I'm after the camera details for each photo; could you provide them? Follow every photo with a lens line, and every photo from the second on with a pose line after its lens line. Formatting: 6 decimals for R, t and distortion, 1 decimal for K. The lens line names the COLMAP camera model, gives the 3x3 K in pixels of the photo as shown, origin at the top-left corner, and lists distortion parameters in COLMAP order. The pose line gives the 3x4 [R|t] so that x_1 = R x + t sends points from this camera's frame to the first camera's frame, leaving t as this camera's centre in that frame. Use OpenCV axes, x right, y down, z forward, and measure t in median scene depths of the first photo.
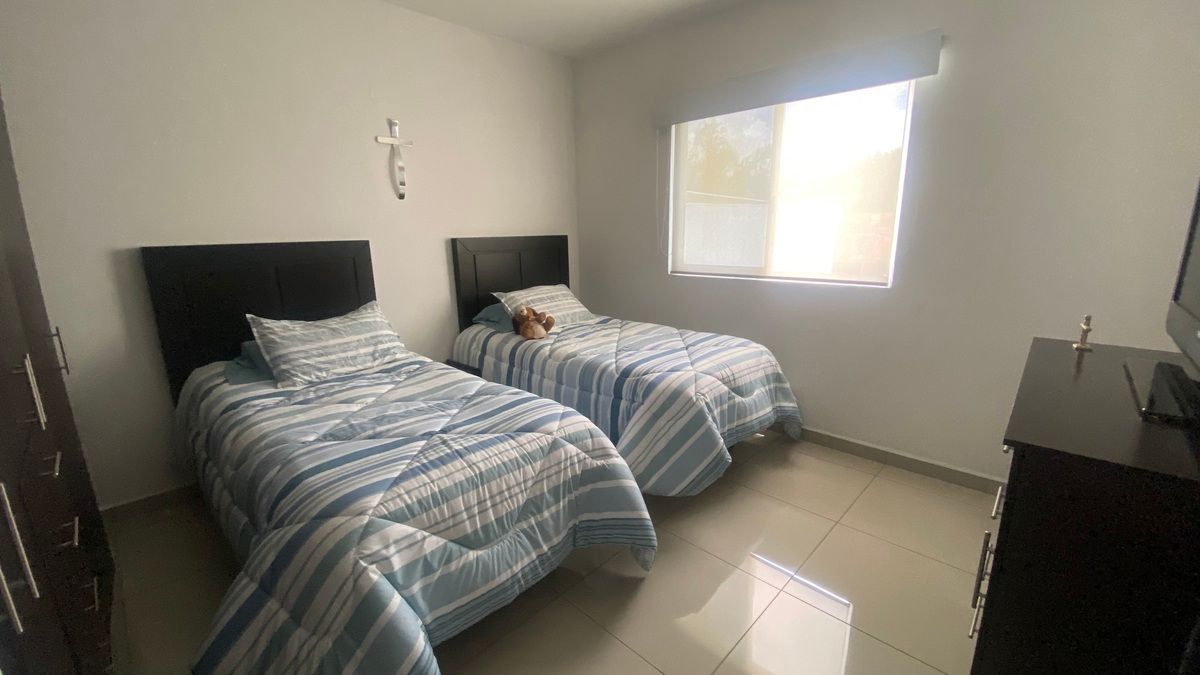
lens RADIAL K [[485.6, 0, 597.2], [0, 485.6, 335.7], [0, 0, 1]] dist [0.015570, -0.018059]
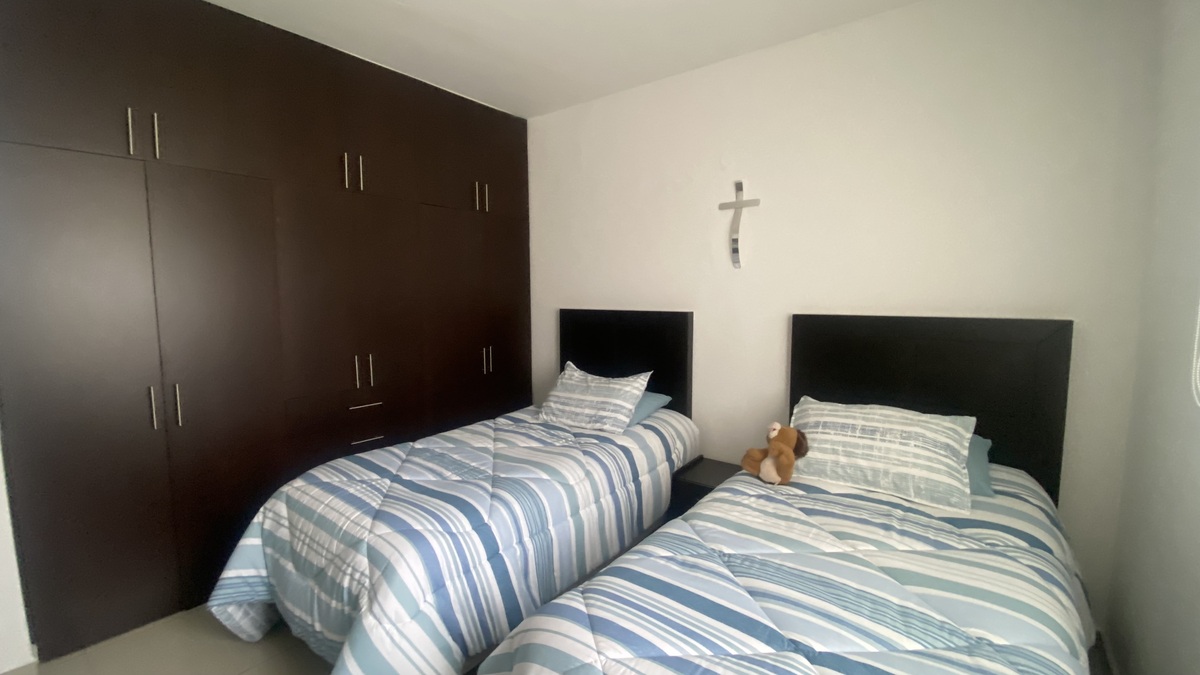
lens RADIAL K [[485.6, 0, 597.2], [0, 485.6, 335.7], [0, 0, 1]] dist [0.015570, -0.018059]
pose [[0.129712, 0.110904, -0.985330, 0.614745], [-0.218103, 0.972579, 0.080758, -0.242373], [0.967267, 0.204428, 0.150344, 0.885899]]
